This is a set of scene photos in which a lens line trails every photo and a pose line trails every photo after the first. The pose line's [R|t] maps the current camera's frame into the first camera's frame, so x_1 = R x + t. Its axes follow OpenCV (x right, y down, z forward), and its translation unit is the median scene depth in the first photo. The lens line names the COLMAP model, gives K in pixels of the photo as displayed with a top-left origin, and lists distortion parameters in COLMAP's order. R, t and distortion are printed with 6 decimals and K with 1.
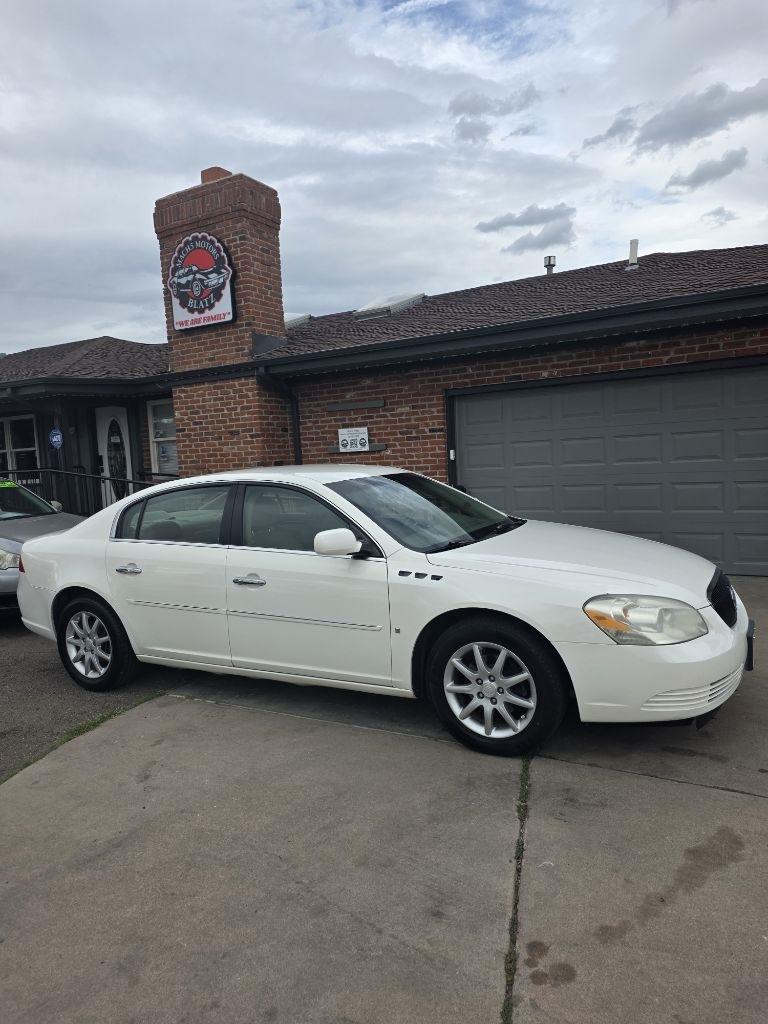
lens RADIAL K [[679.8, 0, 385.2], [0, 679.8, 515.0], [0, 0, 1]] dist [0.079681, -0.083104]
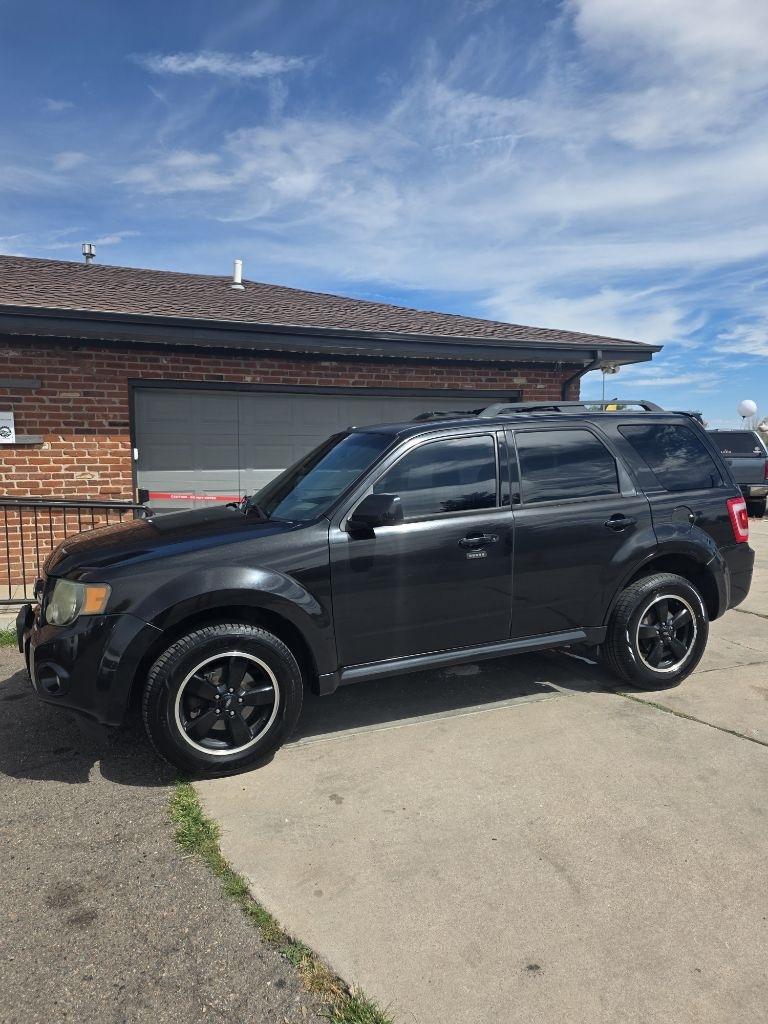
lens RADIAL K [[679.8, 0, 387.1], [0, 679.8, 520.6], [0, 0, 1]] dist [0.079681, -0.083104]
pose [[0.611094, -0.031796, 0.790919, -0.380093], [0.042681, 0.999063, 0.007186, 0.004204], [-0.790406, 0.029366, 0.611879, 0.194457]]
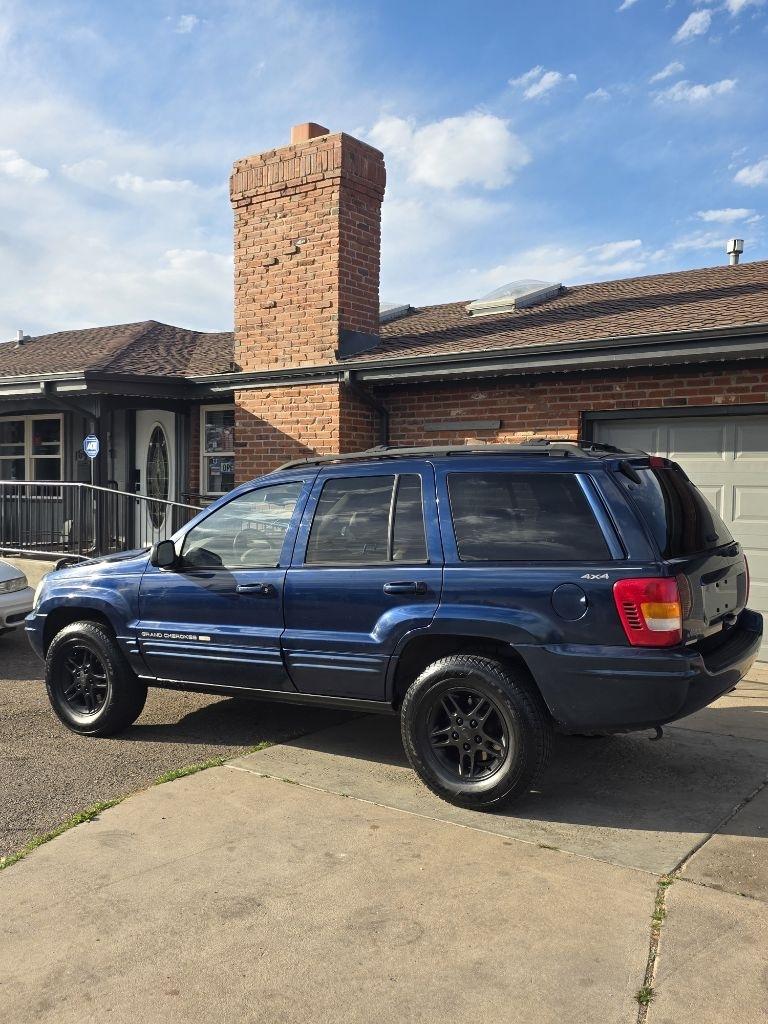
lens RADIAL K [[921.0, 0, 377.9], [0, 921.0, 532.3], [0, 0, 1]] dist [0.099647, -0.112728]
pose [[0.991132, 0.068452, -0.113890, -0.010944], [-0.072625, 0.996817, -0.032897, 0.002493], [0.111276, 0.040877, 0.992949, -0.053954]]
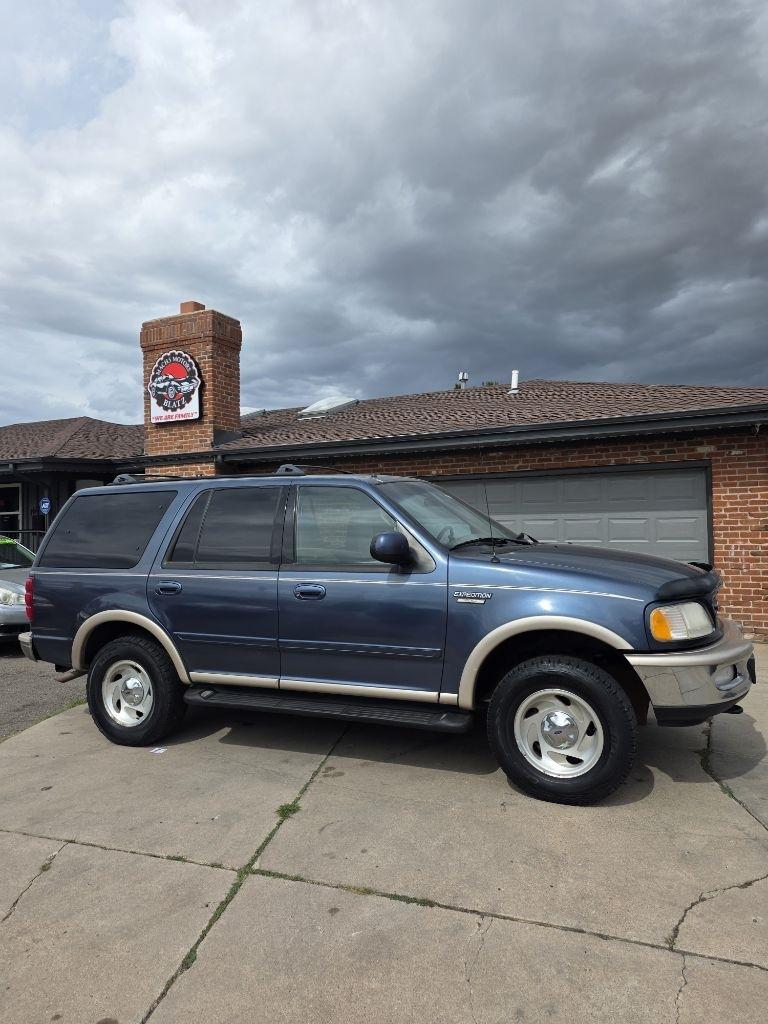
lens RADIAL K [[679.8, 0, 378.0], [0, 679.8, 519.8], [0, 0, 1]] dist [0.079681, -0.083104]
pose [[0.998080, 0.037520, 0.049271, 0.053887], [-0.032355, 0.994285, -0.101741, 0.021261], [-0.052807, 0.099952, 0.993590, -0.258135]]
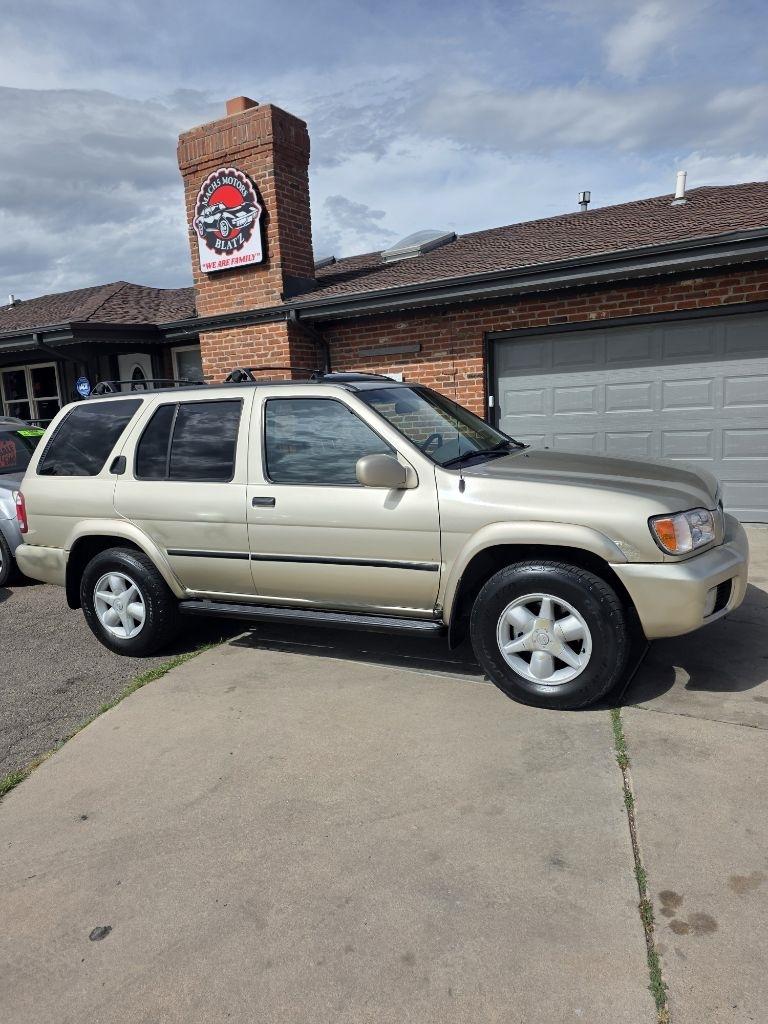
lens RADIAL K [[679.8, 0, 379.7], [0, 679.8, 515.8], [0, 0, 1]] dist [0.079681, -0.083104]
pose [[0.999850, -0.000198, -0.017314, -0.040527], [0.001449, 0.997384, 0.072267, 0.003331], [0.017255, -0.072281, 0.997235, 0.012482]]
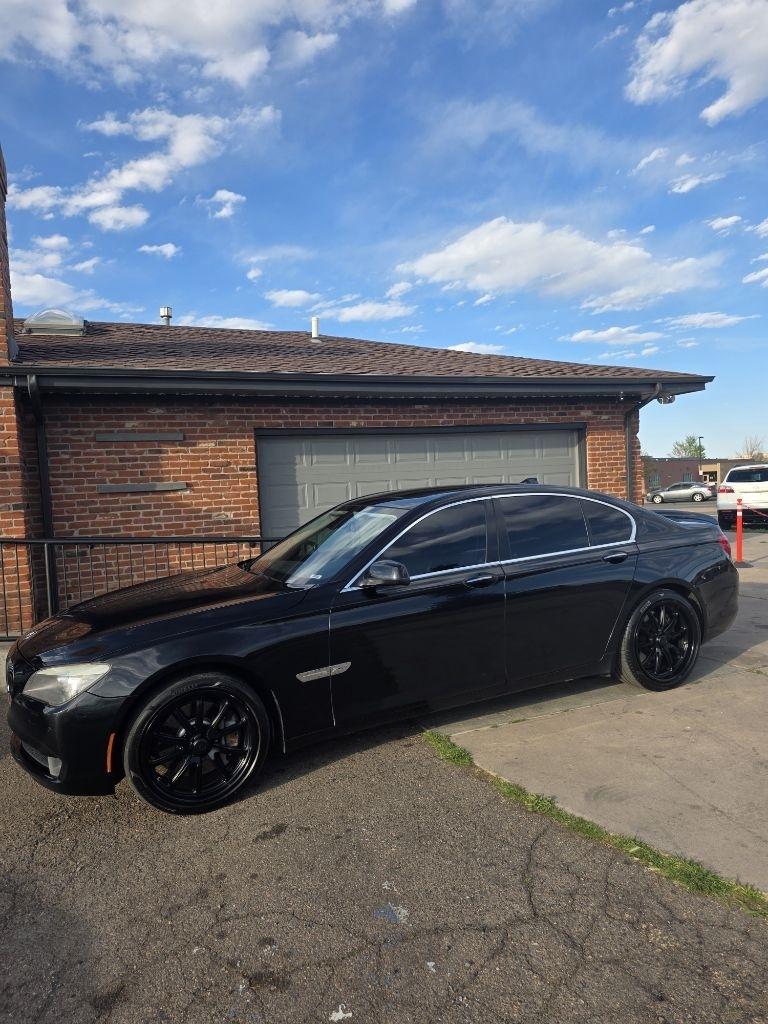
lens RADIAL K [[679.8, 0, 391.4], [0, 679.8, 520.6], [0, 0, 1]] dist [0.079681, -0.083104]
pose [[0.606733, -0.017206, 0.794720, -0.532035], [0.088570, 0.995004, -0.046077, 0.009335], [-0.789956, 0.098345, 0.605225, 0.246562]]
